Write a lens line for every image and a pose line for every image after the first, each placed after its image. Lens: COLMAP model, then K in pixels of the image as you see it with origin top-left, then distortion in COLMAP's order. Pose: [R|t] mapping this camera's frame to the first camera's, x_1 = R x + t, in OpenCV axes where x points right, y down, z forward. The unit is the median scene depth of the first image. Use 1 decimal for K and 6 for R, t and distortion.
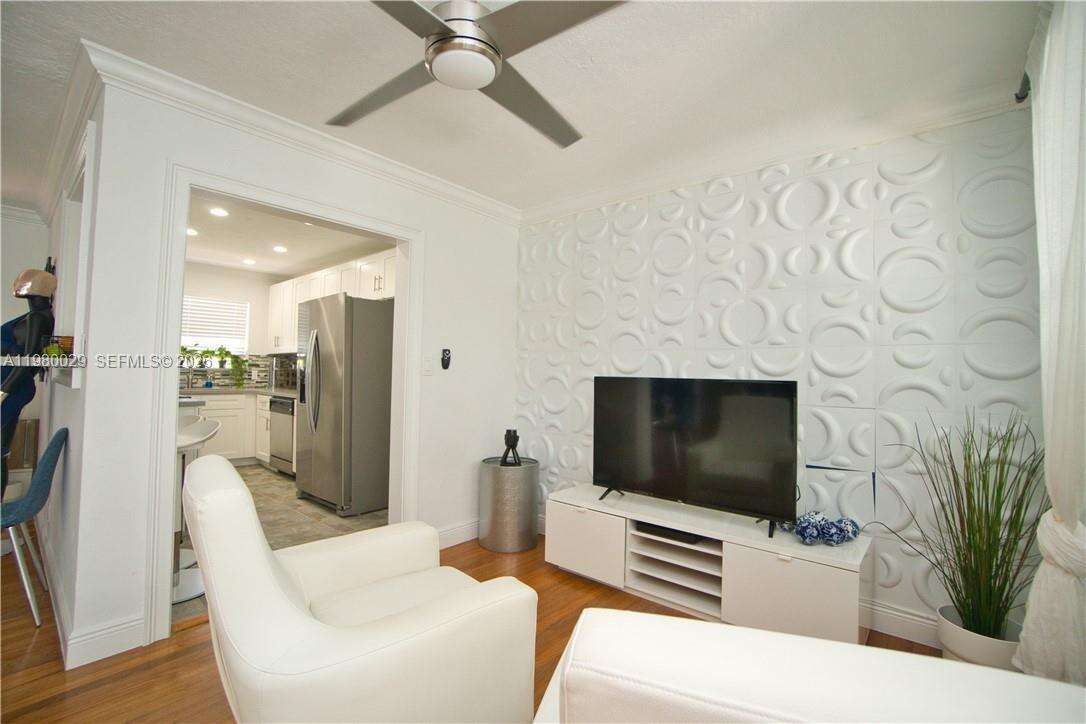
lens RADIAL K [[482.5, 0, 535.9], [0, 482.5, 362.3], [0, 0, 1]] dist [-0.059413, -0.000002]
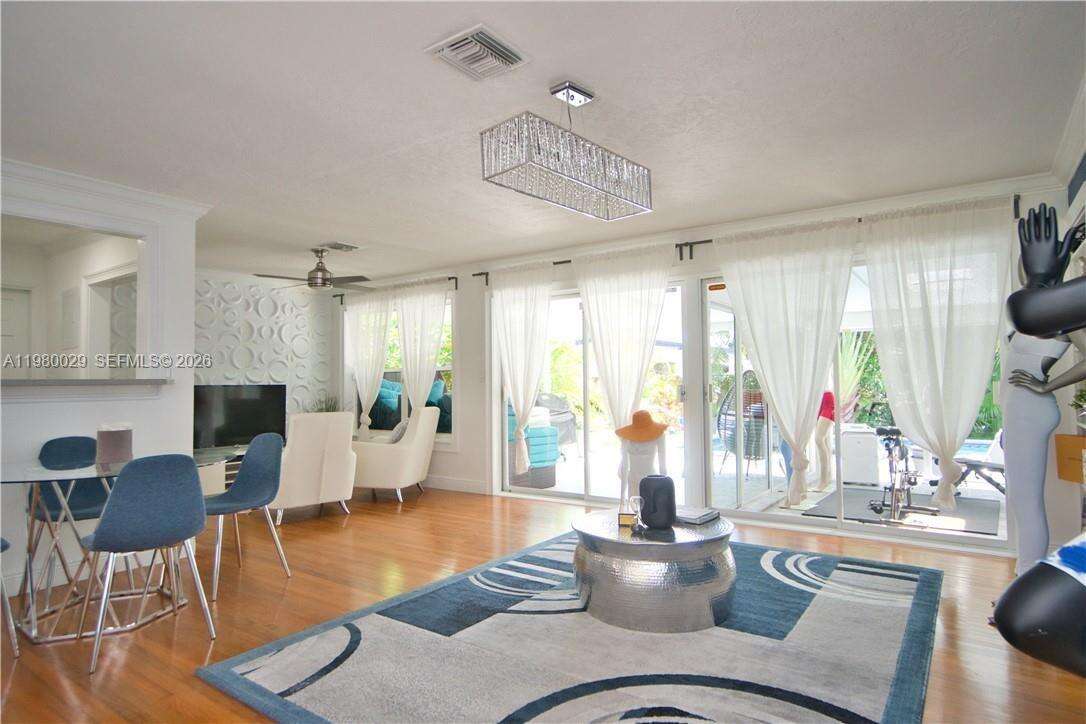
lens RADIAL K [[620.4, 0, 538.8], [0, 620.4, 354.5], [0, 0, 1]] dist [-0.006417, 0.002728]
pose [[-0.098658, 0.020471, 0.994911, -0.874426], [-0.019003, 0.999567, -0.022451, -0.022000], [-0.994940, -0.021121, -0.098226, -0.009282]]
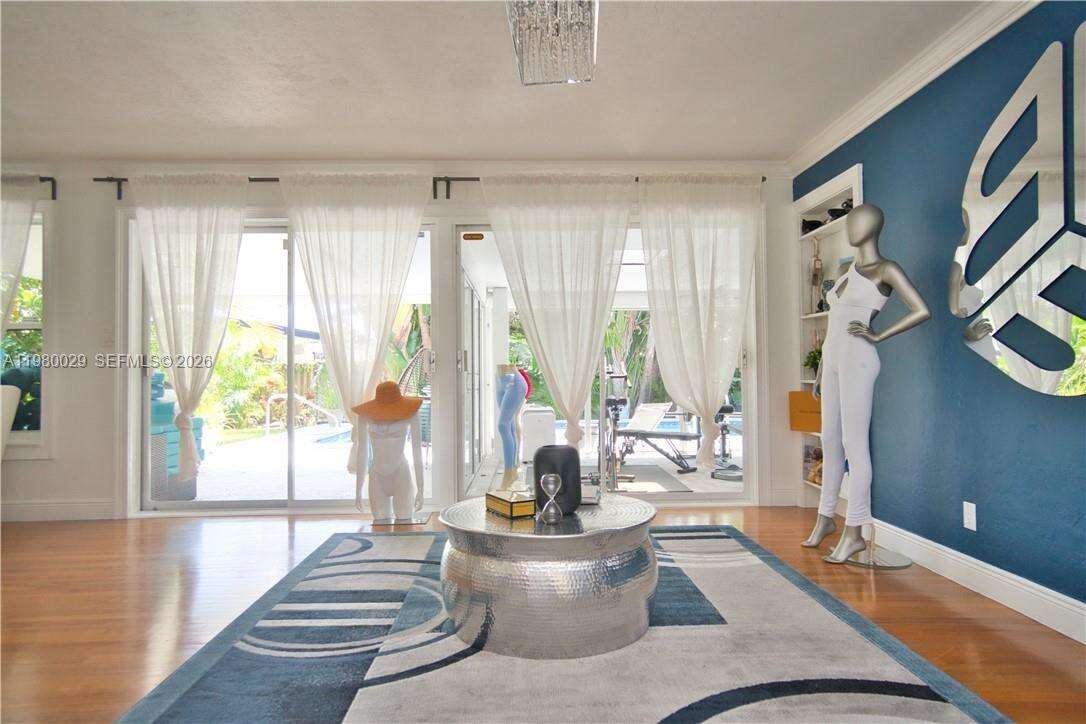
lens RADIAL K [[654.8, 0, 539.6], [0, 654.8, 357.0], [0, 0, 1]] dist [0.000550, 0.002339]
pose [[-0.679988, 0.000116, 0.733223, -0.693773], [-0.027029, 0.999316, -0.025225, 0.014067], [-0.732725, -0.036971, -0.679520, 0.106809]]
